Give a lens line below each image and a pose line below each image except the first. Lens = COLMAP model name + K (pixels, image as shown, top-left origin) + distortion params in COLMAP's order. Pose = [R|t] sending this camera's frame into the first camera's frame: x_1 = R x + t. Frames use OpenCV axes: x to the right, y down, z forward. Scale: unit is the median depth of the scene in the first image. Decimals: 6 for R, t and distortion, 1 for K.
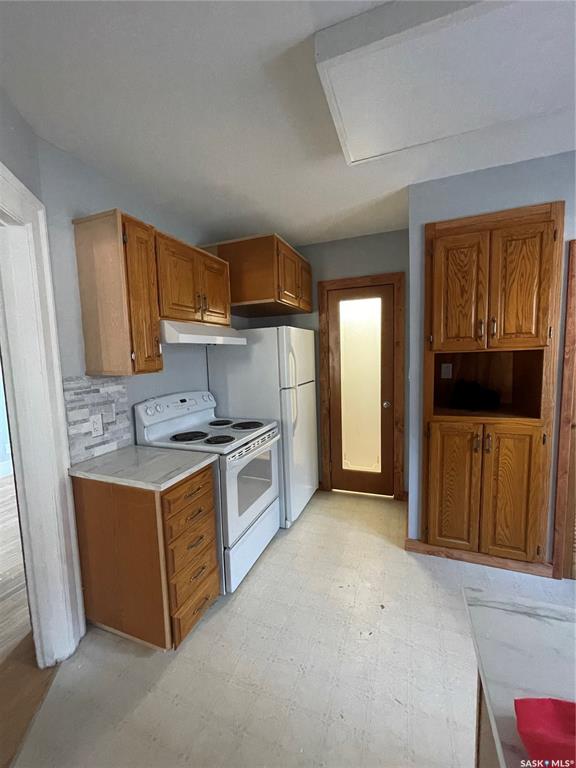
lens RADIAL K [[310.1, 0, 283.9], [0, 310.1, 384.6], [0, 0, 1]] dist [-0.002248, -0.000057]
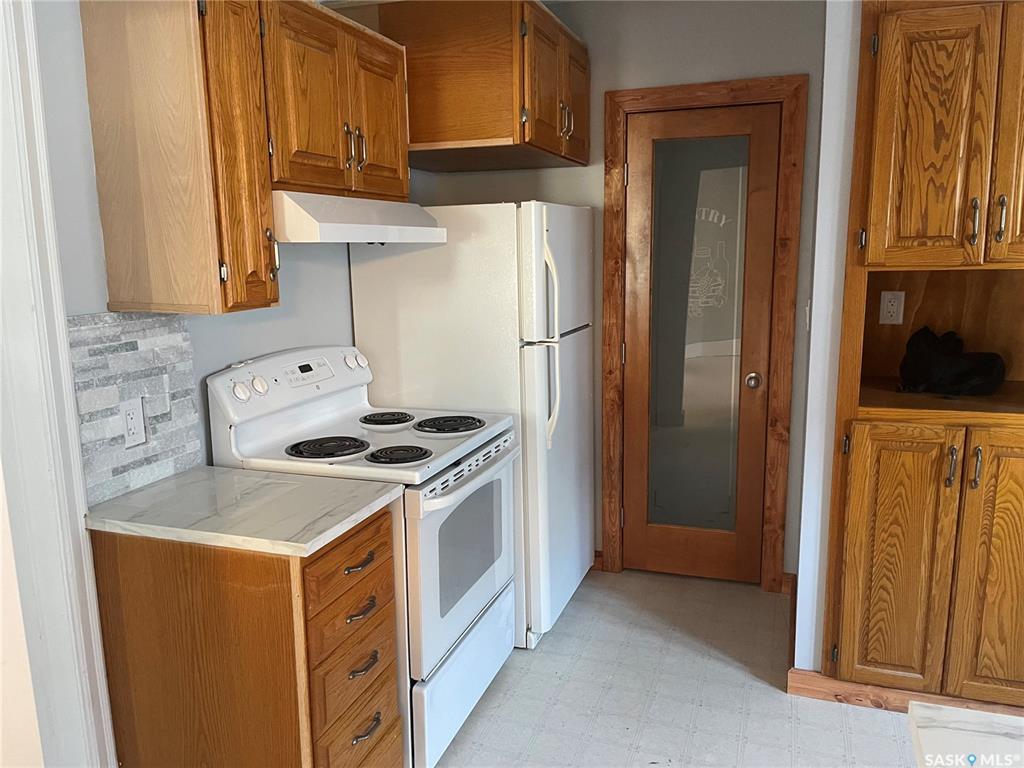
lens RADIAL K [[773.0, 0, 508.6], [0, 773.0, 382.0], [0, 0, 1]] dist [0.046269, -0.053526]
pose [[0.999312, 0.010398, 0.035593, -0.086287], [-0.013034, 0.997125, 0.074646, -0.017588], [-0.034715, -0.075059, 0.996575, -0.140055]]
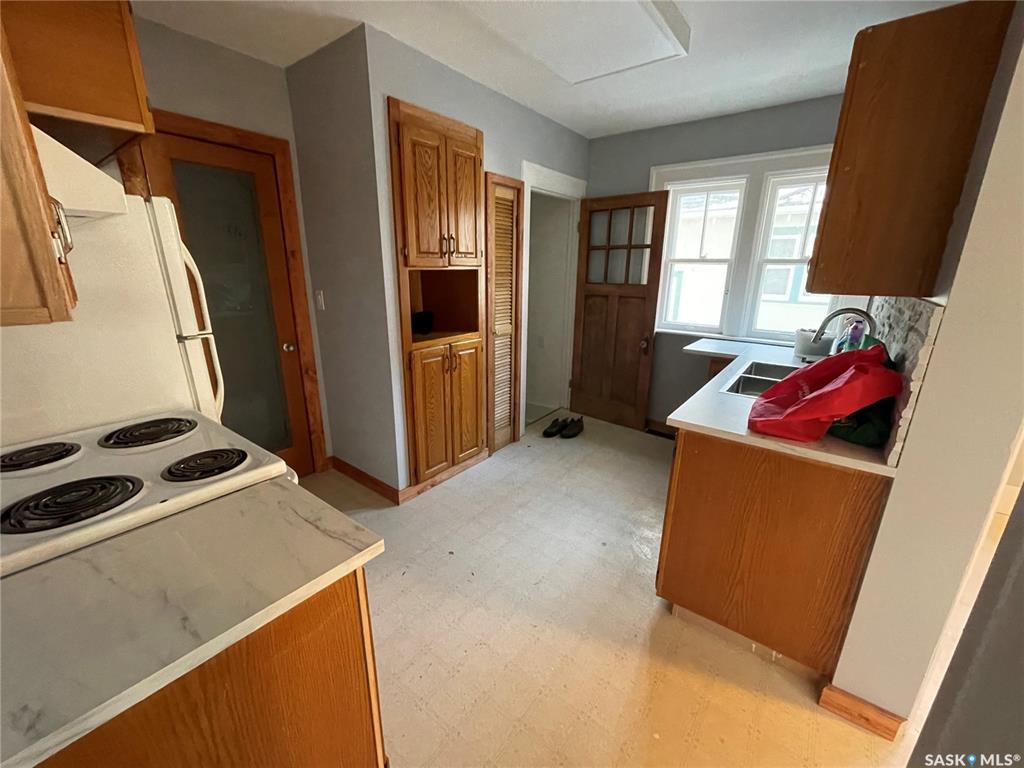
lens RADIAL K [[413.4, 0, 509.6], [0, 413.4, 390.4], [0, 0, 1]] dist [-0.002248, -0.000057]
pose [[0.272778, -0.242017, 0.931139, -0.597275], [0.076747, 0.970232, 0.229695, -0.019883], [-0.959011, 0.008806, 0.283232, 0.429348]]
